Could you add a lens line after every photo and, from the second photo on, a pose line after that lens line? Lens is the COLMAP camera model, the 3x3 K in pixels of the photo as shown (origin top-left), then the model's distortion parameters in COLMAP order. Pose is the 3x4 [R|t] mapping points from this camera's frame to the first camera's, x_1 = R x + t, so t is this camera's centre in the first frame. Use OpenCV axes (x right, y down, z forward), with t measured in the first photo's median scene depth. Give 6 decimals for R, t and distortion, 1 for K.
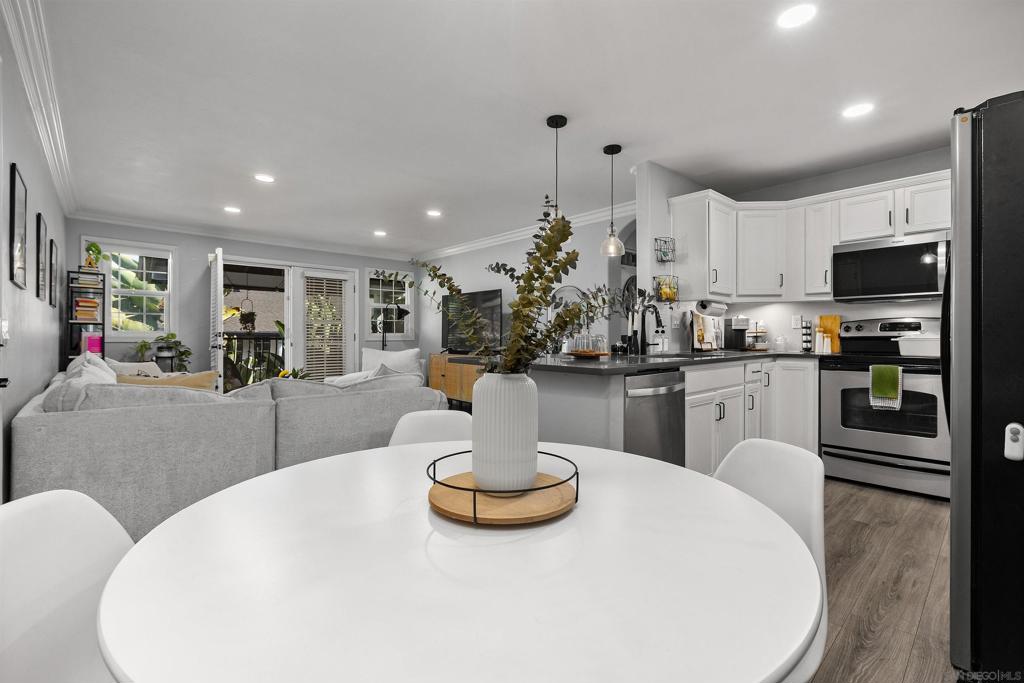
lens RADIAL K [[454.7, 0, 513.6], [0, 454.7, 336.9], [0, 0, 1]] dist [-0.000598, -0.001948]
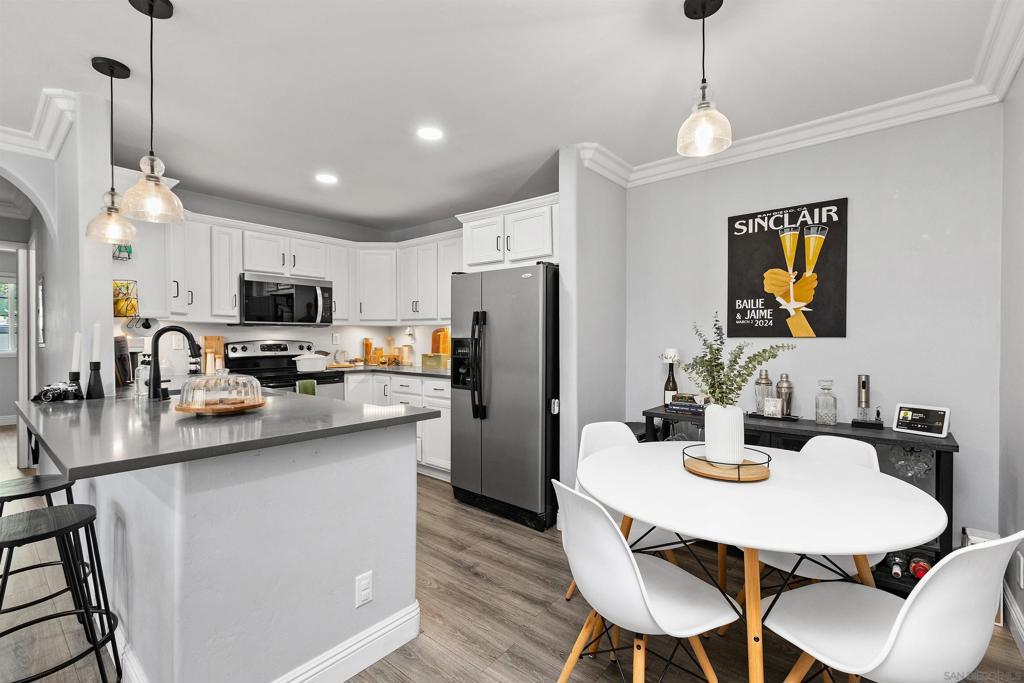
lens RADIAL K [[454.7, 0, 513.5], [0, 454.7, 342.8], [0, 0, 1]] dist [-0.000598, -0.001948]
pose [[-0.135608, -0.012909, 0.990678, -0.392213], [0.001622, 0.999911, 0.013251, -0.044738], [-0.990761, 0.003403, -0.135575, 0.468509]]
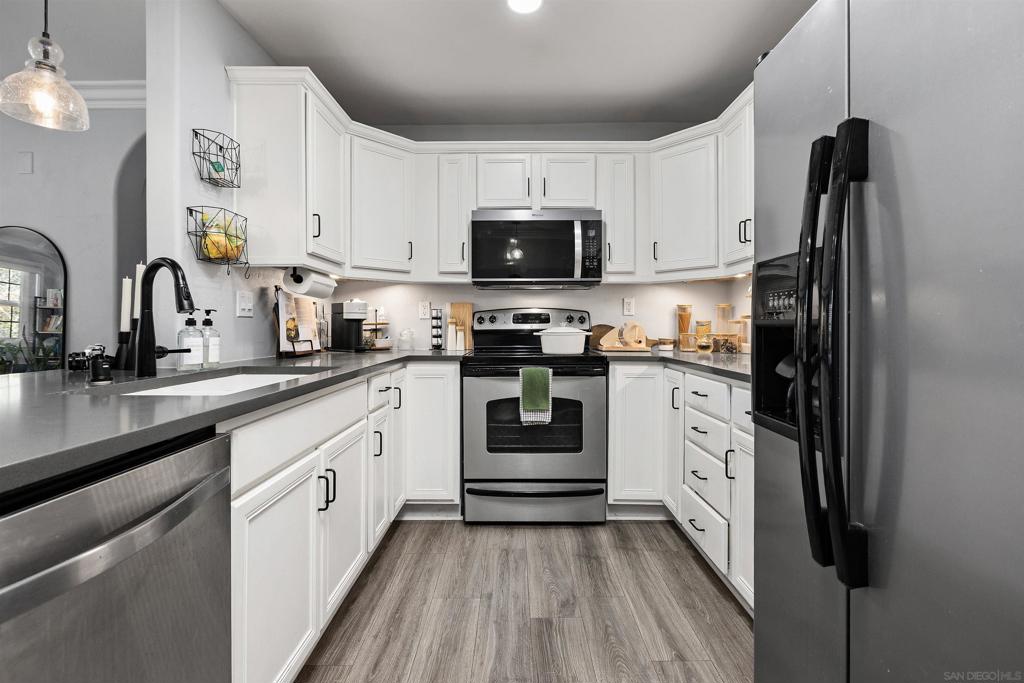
lens RADIAL K [[454.7, 0, 513.6], [0, 454.7, 327.0], [0, 0, 1]] dist [-0.000598, -0.001948]
pose [[0.680066, -0.001028, 0.733150, 0.173487], [0.001661, 0.999999, -0.000138, -0.005248], [-0.733149, 0.001312, 0.680067, 0.387714]]
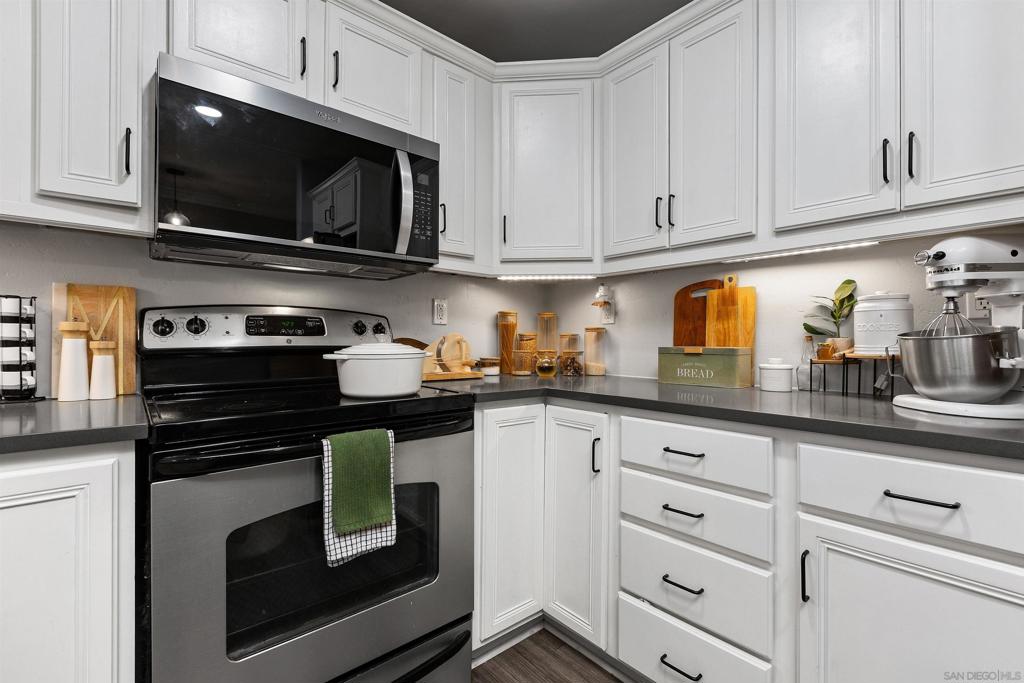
lens RADIAL K [[454.7, 0, 517.3], [0, 454.7, 339.0], [0, 0, 1]] dist [-0.000598, -0.001948]
pose [[0.022783, 0.001664, 0.999739, 0.363332], [-0.000284, 0.999999, -0.001658, -0.007567], [-0.999740, -0.000246, 0.022784, 0.676177]]
